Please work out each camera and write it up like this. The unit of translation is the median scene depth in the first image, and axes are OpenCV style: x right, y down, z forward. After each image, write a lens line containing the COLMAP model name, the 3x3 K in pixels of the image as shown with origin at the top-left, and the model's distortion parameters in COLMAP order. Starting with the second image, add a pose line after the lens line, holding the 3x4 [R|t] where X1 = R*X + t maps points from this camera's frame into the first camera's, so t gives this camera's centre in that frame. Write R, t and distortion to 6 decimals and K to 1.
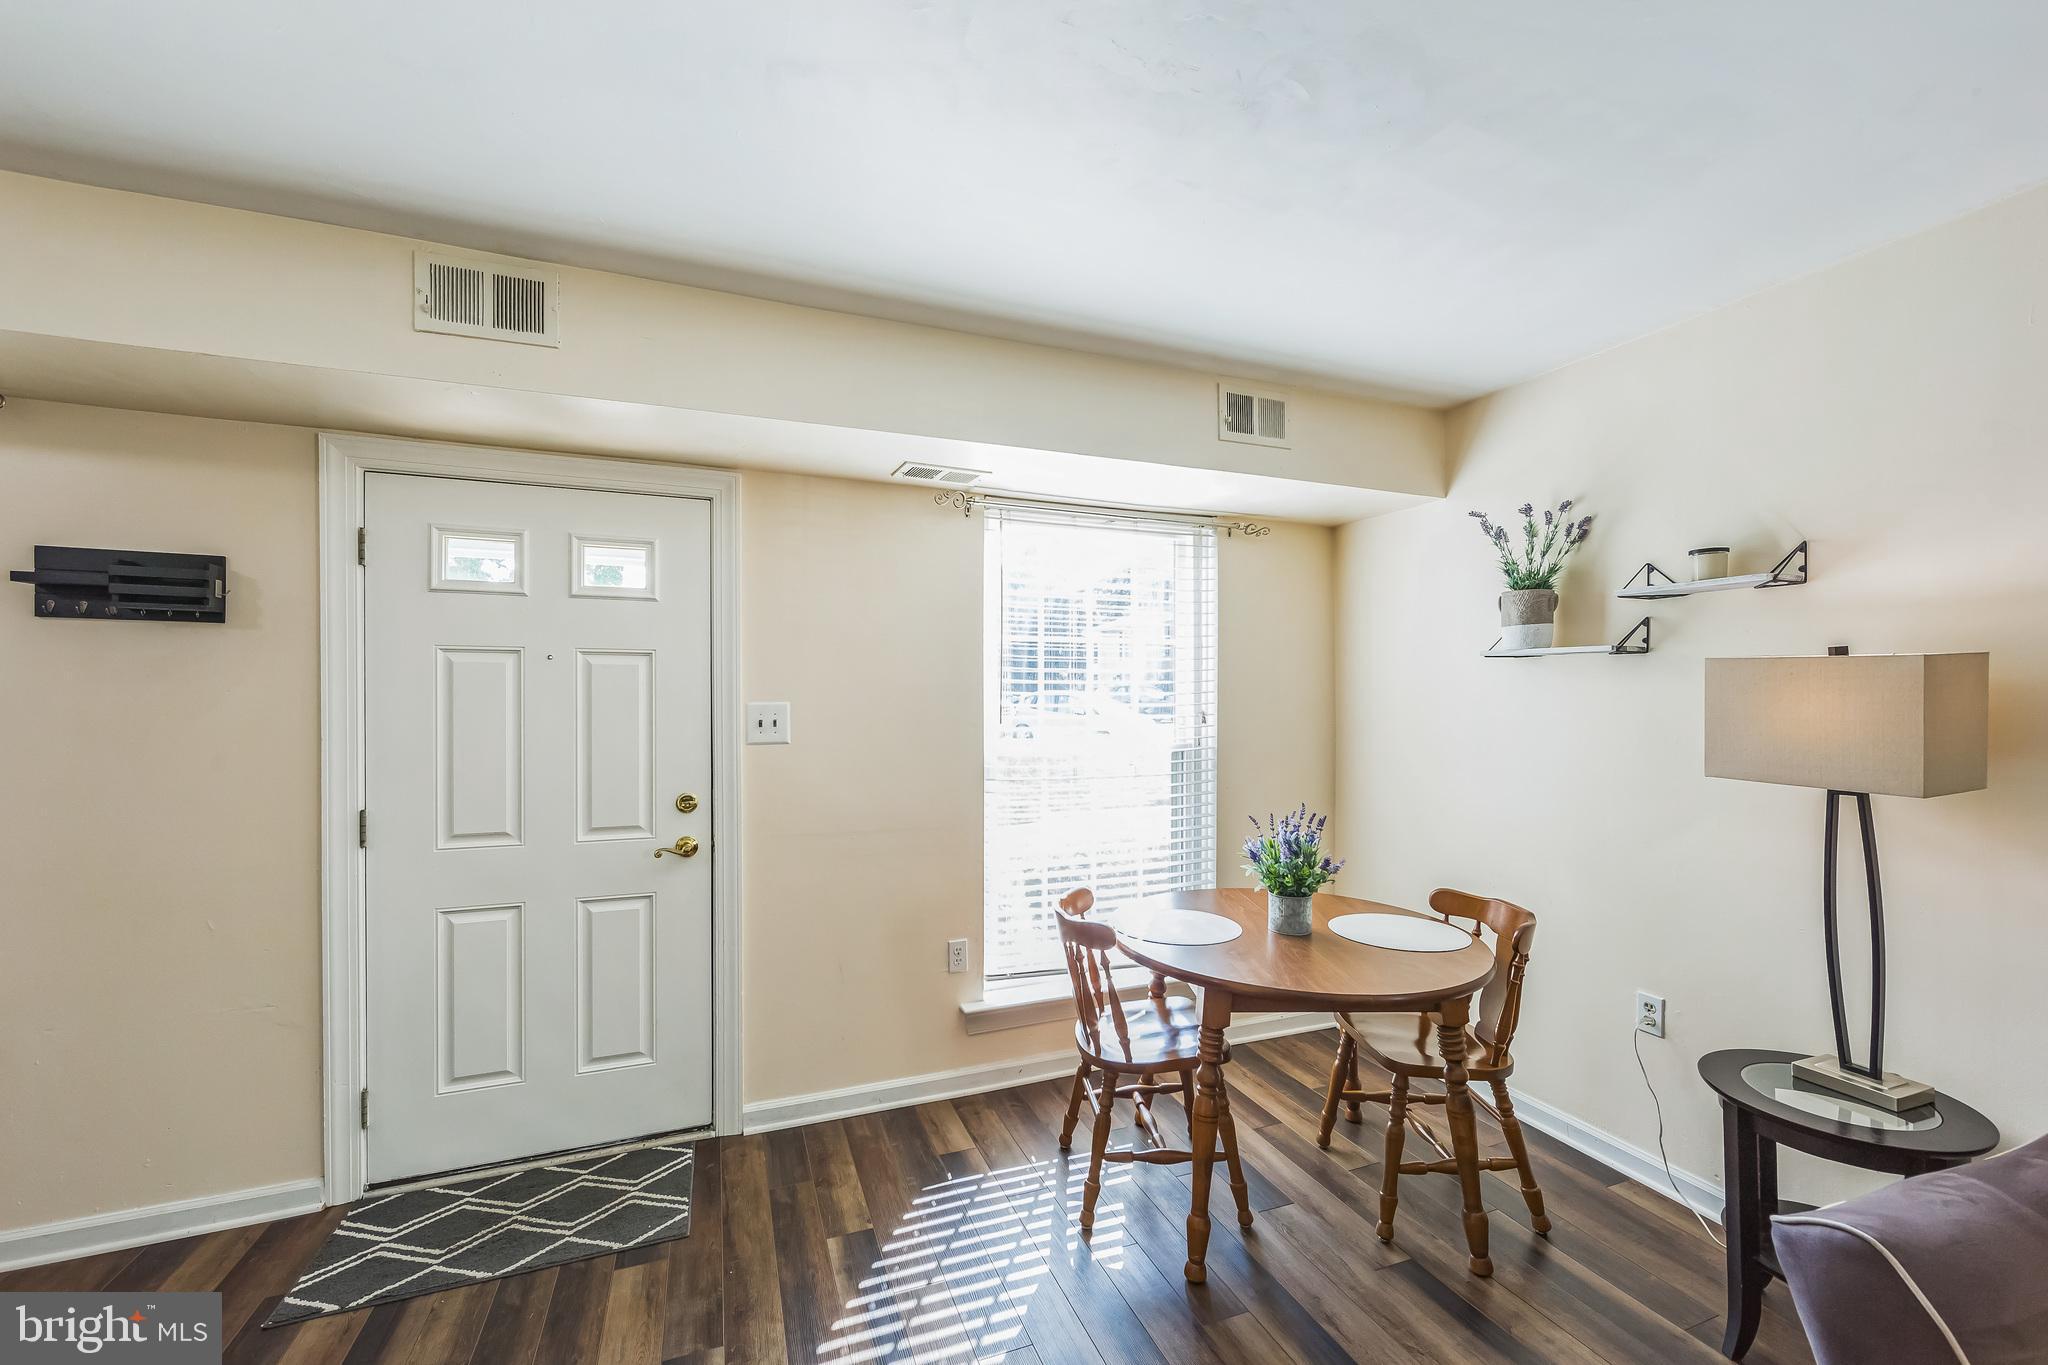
lens RADIAL K [[808.1, 0, 1033.3], [0, 808.1, 699.1], [0, 0, 1]] dist [-0.001640, -0.001349]
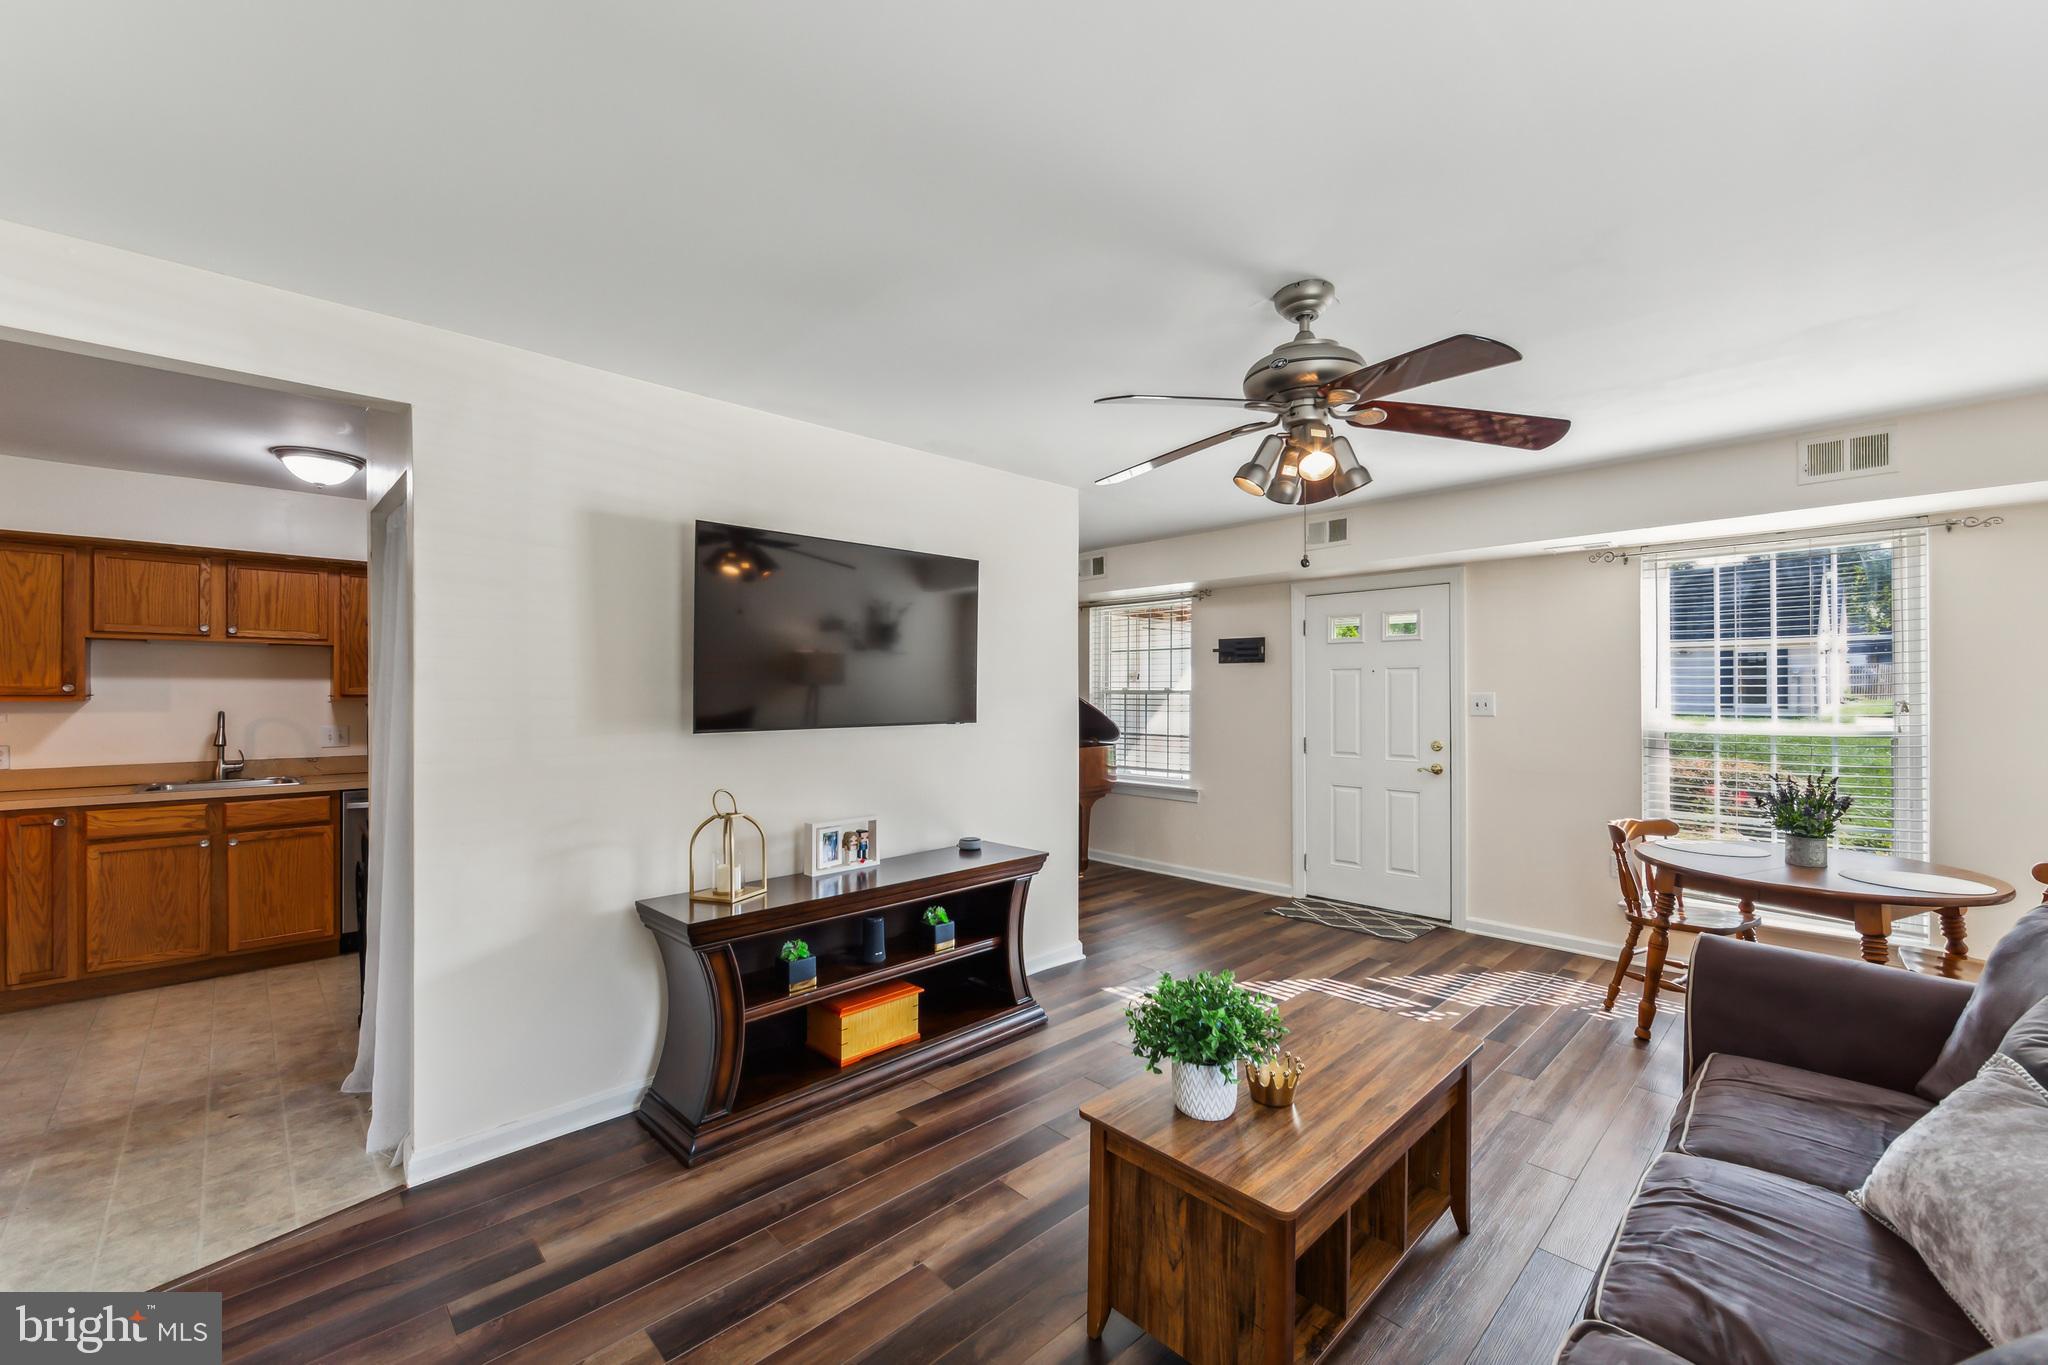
lens RADIAL K [[808.1, 0, 1024.2], [0, 808.1, 690.9], [0, 0, 1]] dist [-0.001640, -0.001349]
pose [[0.382361, -0.003331, -0.924007, 1.041699], [0.000023, 0.999994, -0.003595, 0.006718], [0.924013, 0.001354, 0.382358, -0.674484]]
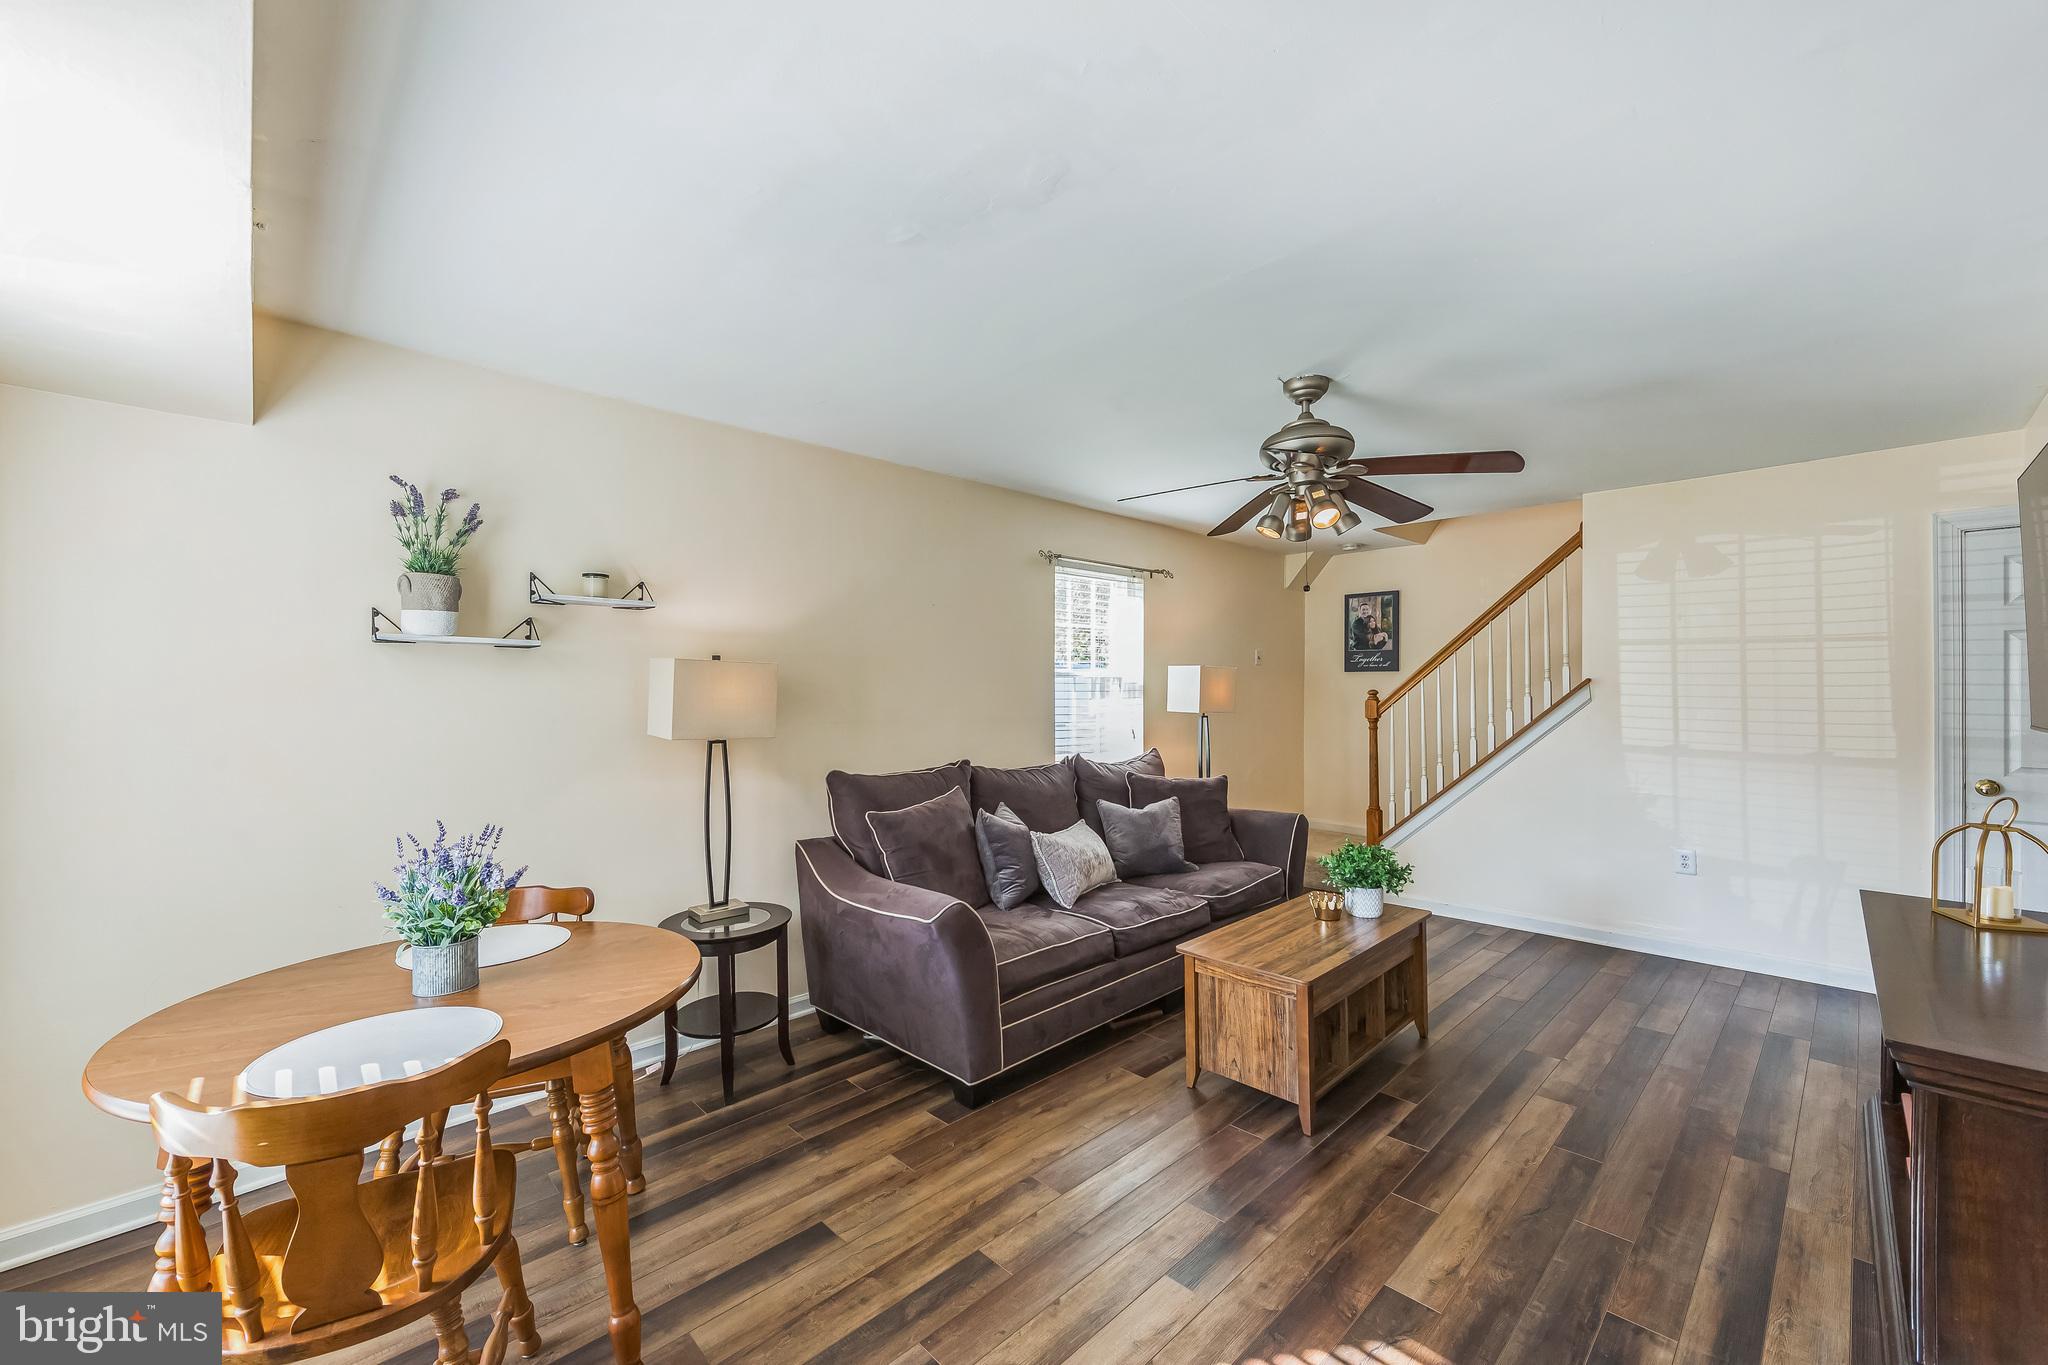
lens RADIAL K [[808.1, 0, 1019.7], [0, 808.1, 693.9], [0, 0, 1]] dist [-0.001640, -0.001349]
pose [[-0.377053, -0.003005, 0.926187, -0.594172], [0.006260, 0.999964, 0.005793, 0.007016], [-0.926171, 0.007982, -0.377020, 0.783861]]
